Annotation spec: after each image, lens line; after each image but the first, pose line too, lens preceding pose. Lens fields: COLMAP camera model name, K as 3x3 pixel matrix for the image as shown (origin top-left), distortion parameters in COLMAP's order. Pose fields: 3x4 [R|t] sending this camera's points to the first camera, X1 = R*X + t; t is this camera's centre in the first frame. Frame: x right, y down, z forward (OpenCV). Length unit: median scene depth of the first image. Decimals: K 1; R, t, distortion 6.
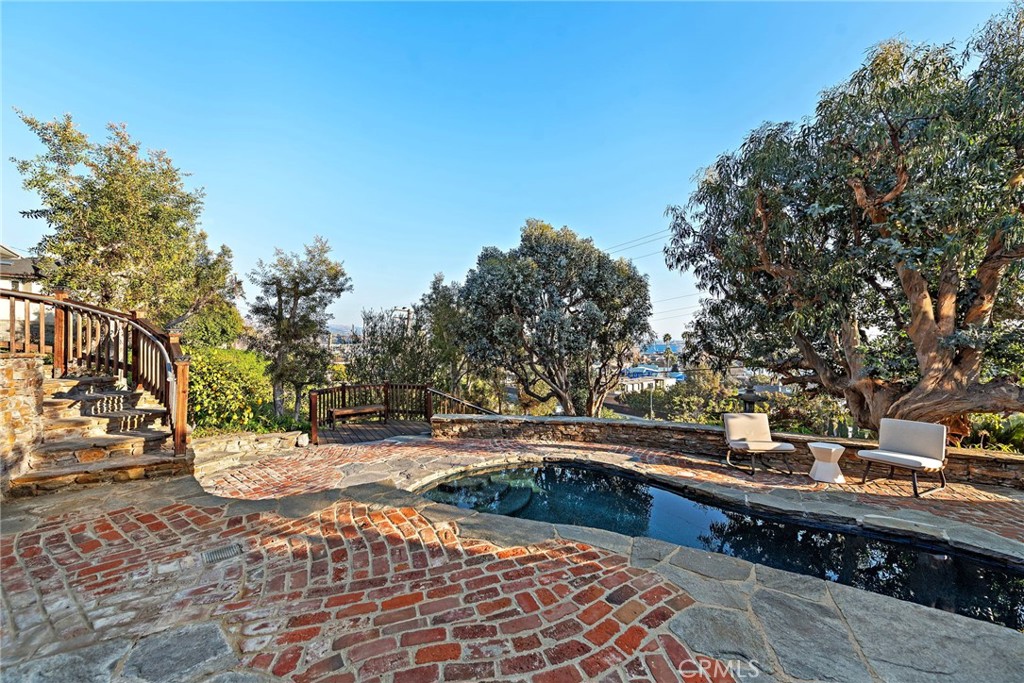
lens RADIAL K [[407.2, 0, 516.6], [0, 407.2, 336.6], [0, 0, 1]] dist [0.017618, -0.006864]
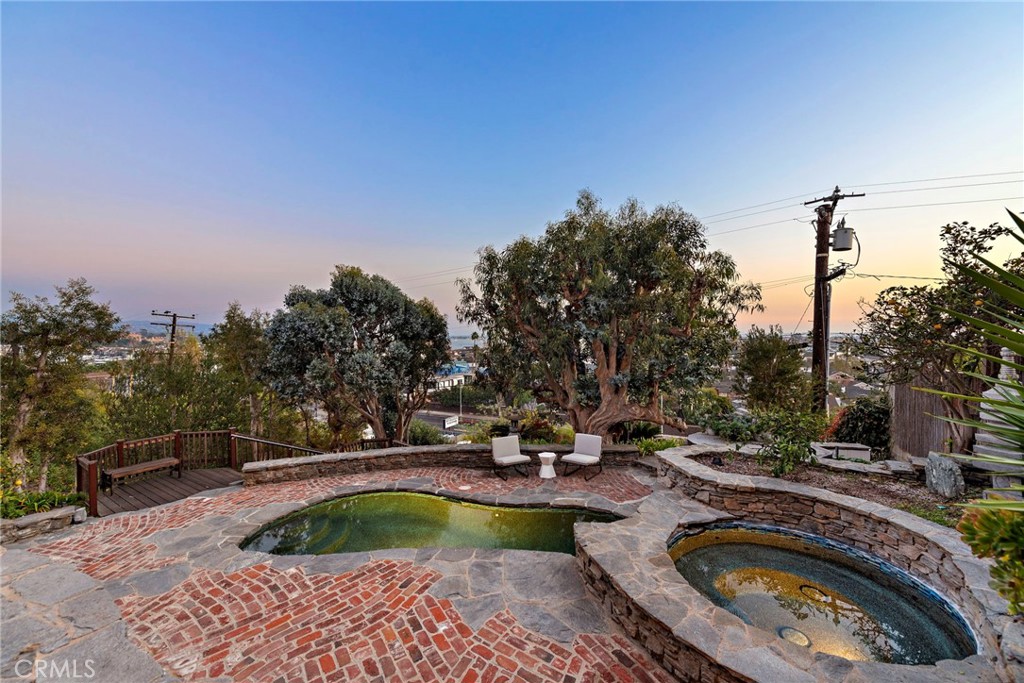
lens RADIAL K [[407.2, 0, 516.6], [0, 407.2, 336.6], [0, 0, 1]] dist [0.017618, -0.006864]
pose [[0.899401, -0.012541, 0.436944, -0.043953], [0.007312, 0.999880, 0.013646, -0.216948], [-0.437062, -0.009078, 0.899385, -0.373210]]
